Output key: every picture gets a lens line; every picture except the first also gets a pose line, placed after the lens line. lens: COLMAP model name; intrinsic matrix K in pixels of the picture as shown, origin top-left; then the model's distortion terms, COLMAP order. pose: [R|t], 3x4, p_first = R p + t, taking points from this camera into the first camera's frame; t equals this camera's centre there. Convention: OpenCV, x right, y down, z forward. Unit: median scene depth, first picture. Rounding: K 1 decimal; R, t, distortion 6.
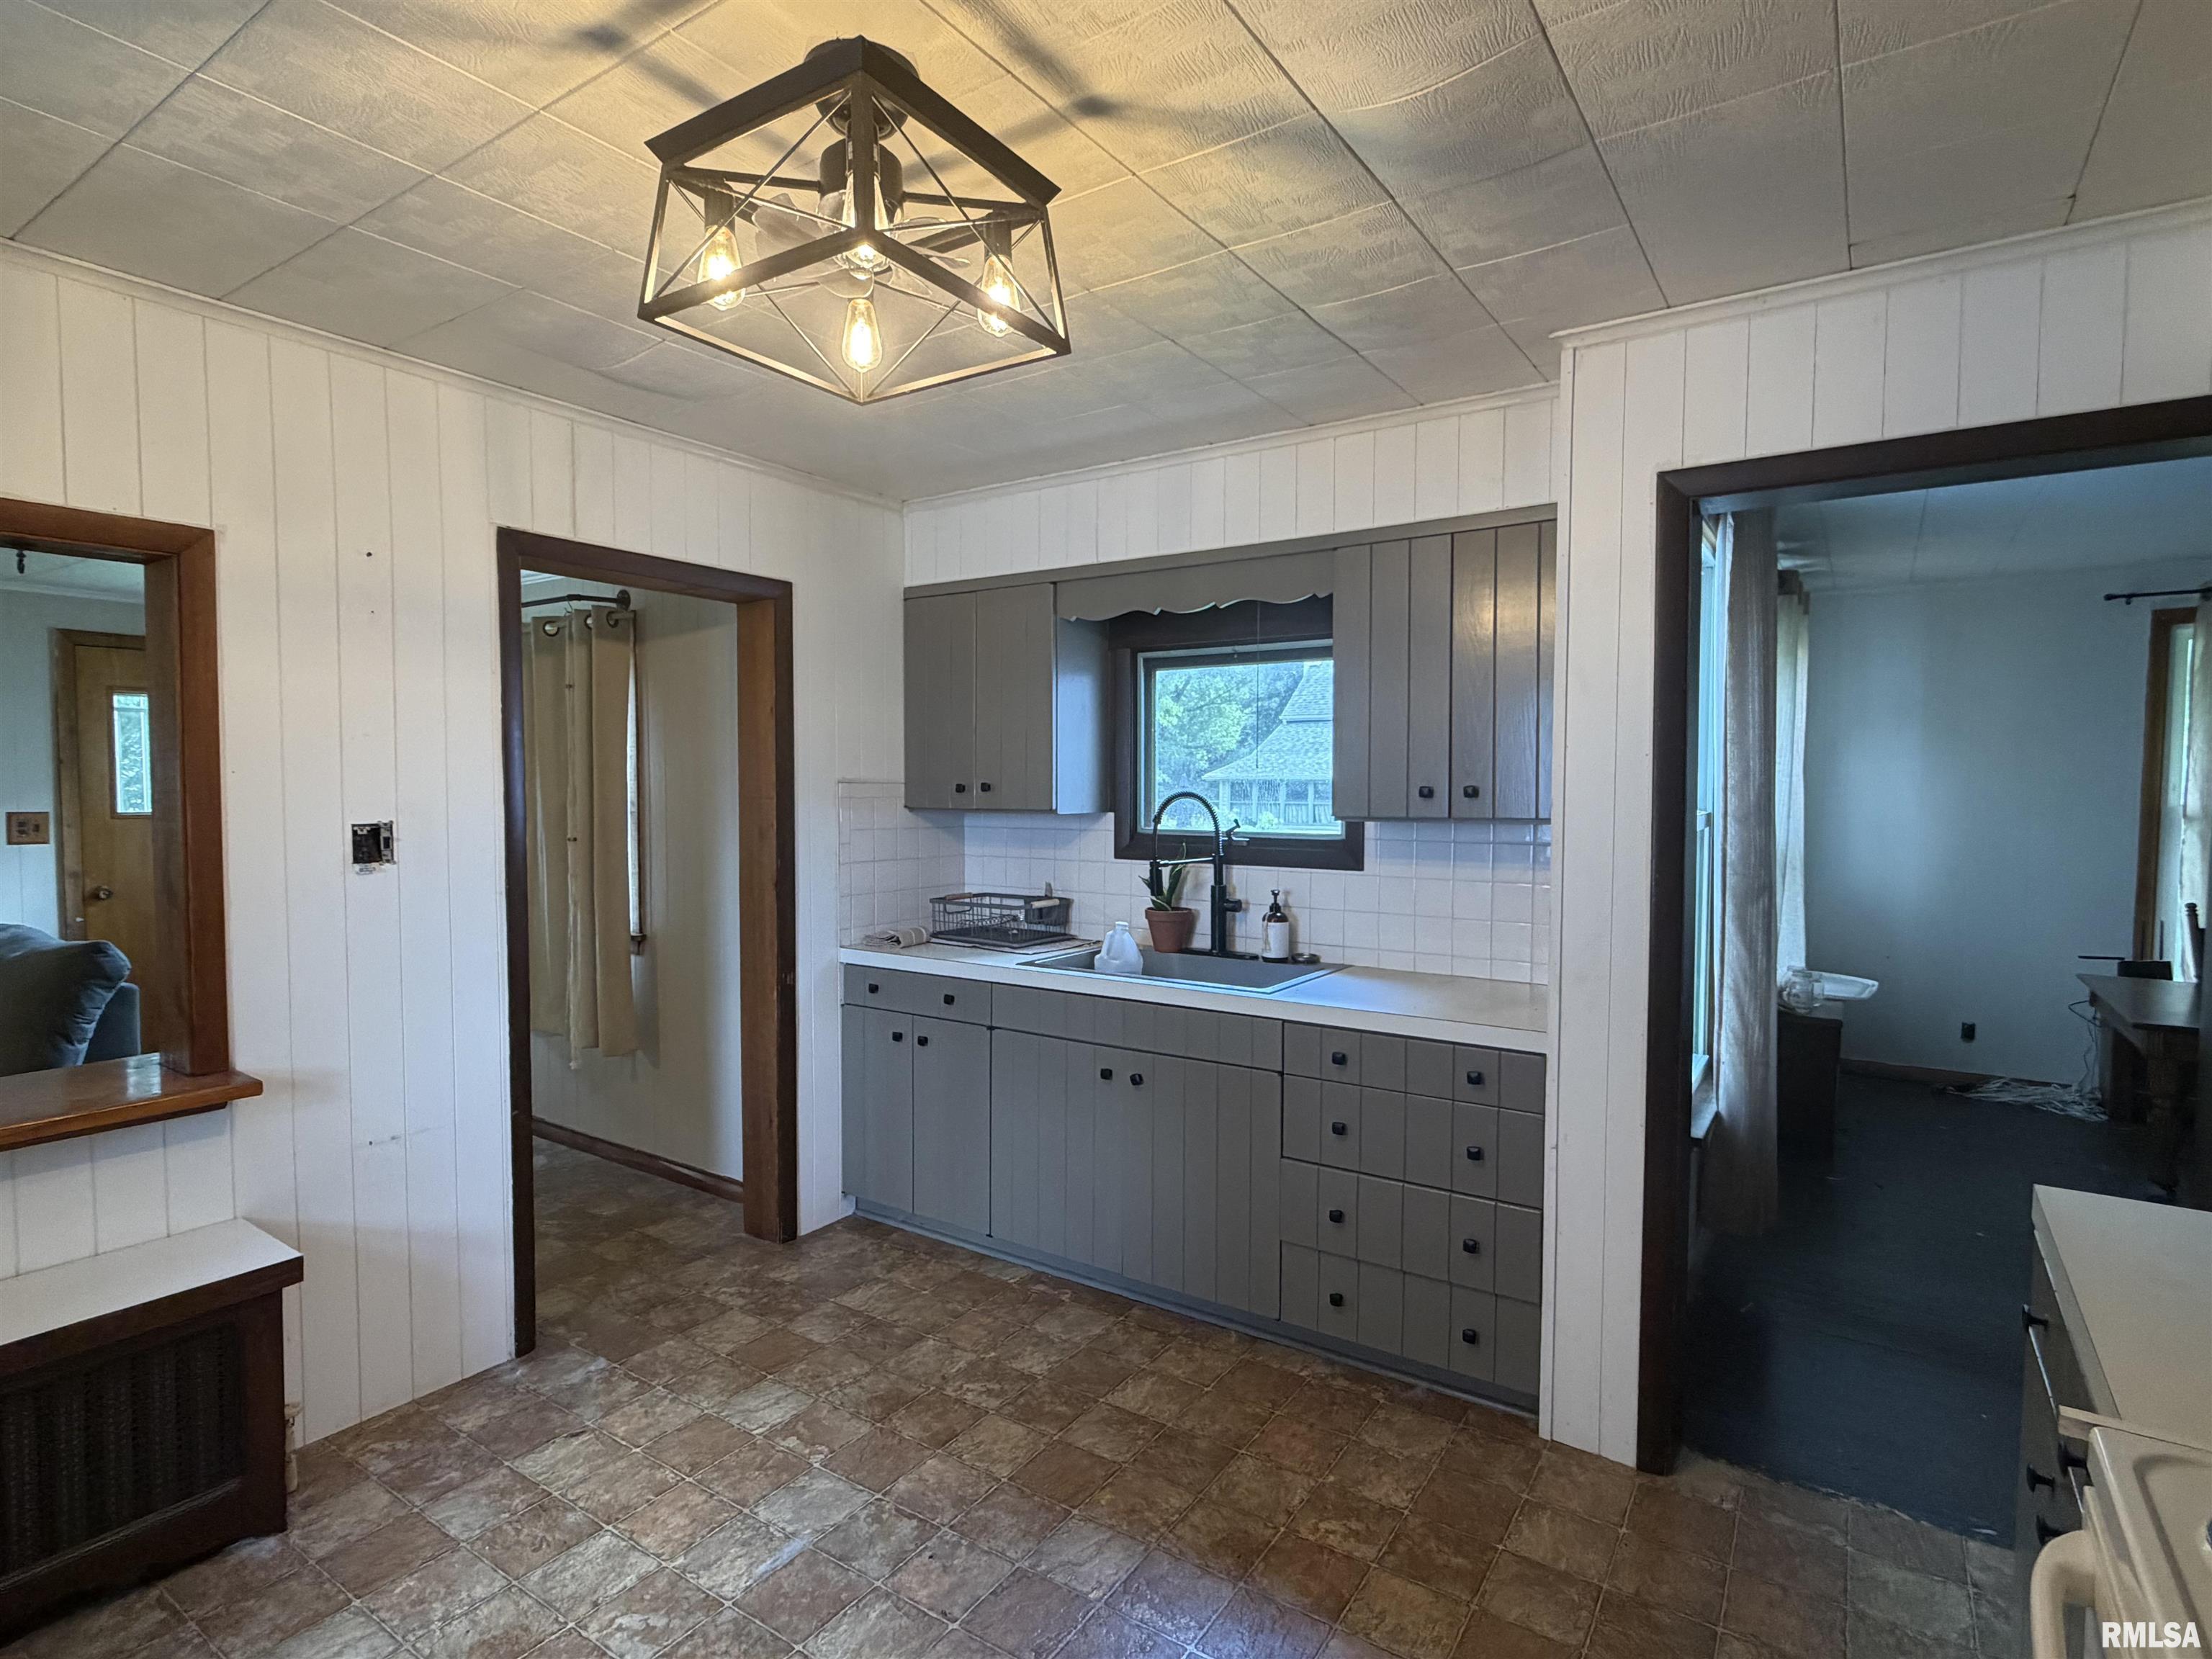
lens RADIAL K [[1127.8, 0, 1111.0], [0, 1127.8, 832.2], [0, 0, 1]] dist [-0.004753, -0.000593]
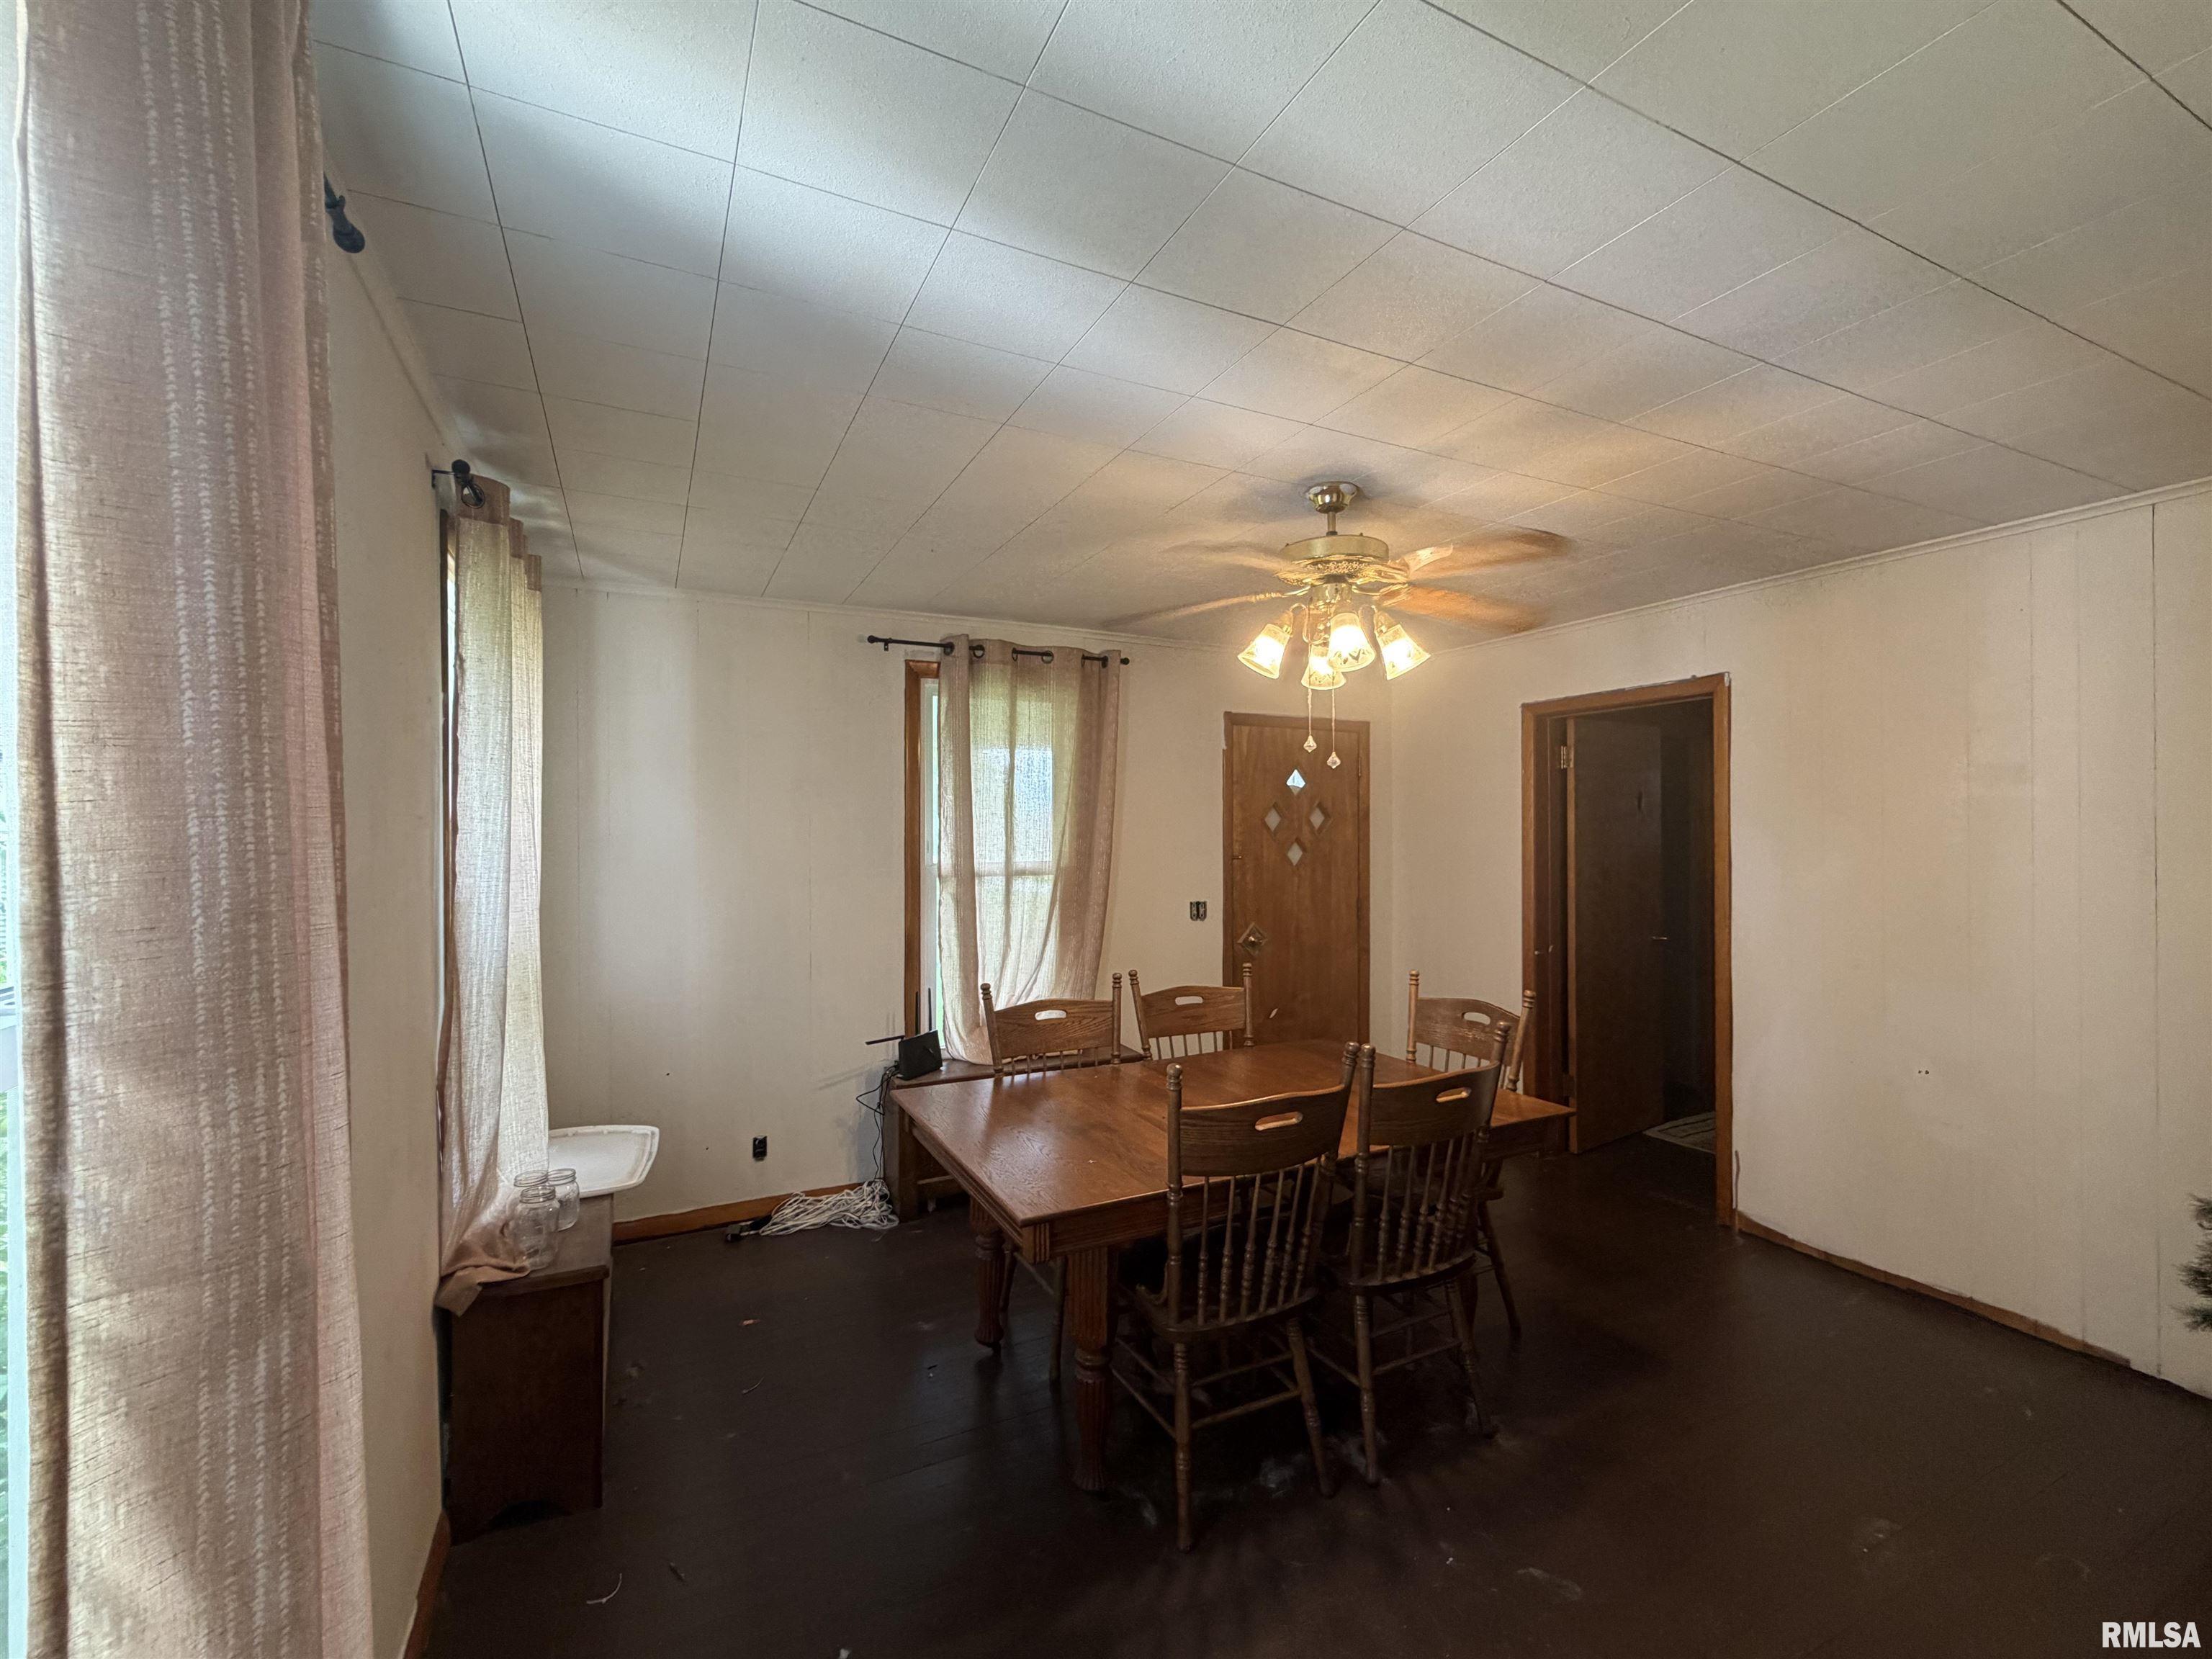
lens RADIAL K [[955.8, 0, 1105.1], [0, 955.8, 829.2], [0, 0, 1]] dist [0.003413, 0.000160]
pose [[0.494652, -0.010192, 0.869031, 0.306323], [0.047894, 0.998731, -0.015548, -0.034004], [-0.867770, 0.049312, 0.494513, 0.459096]]
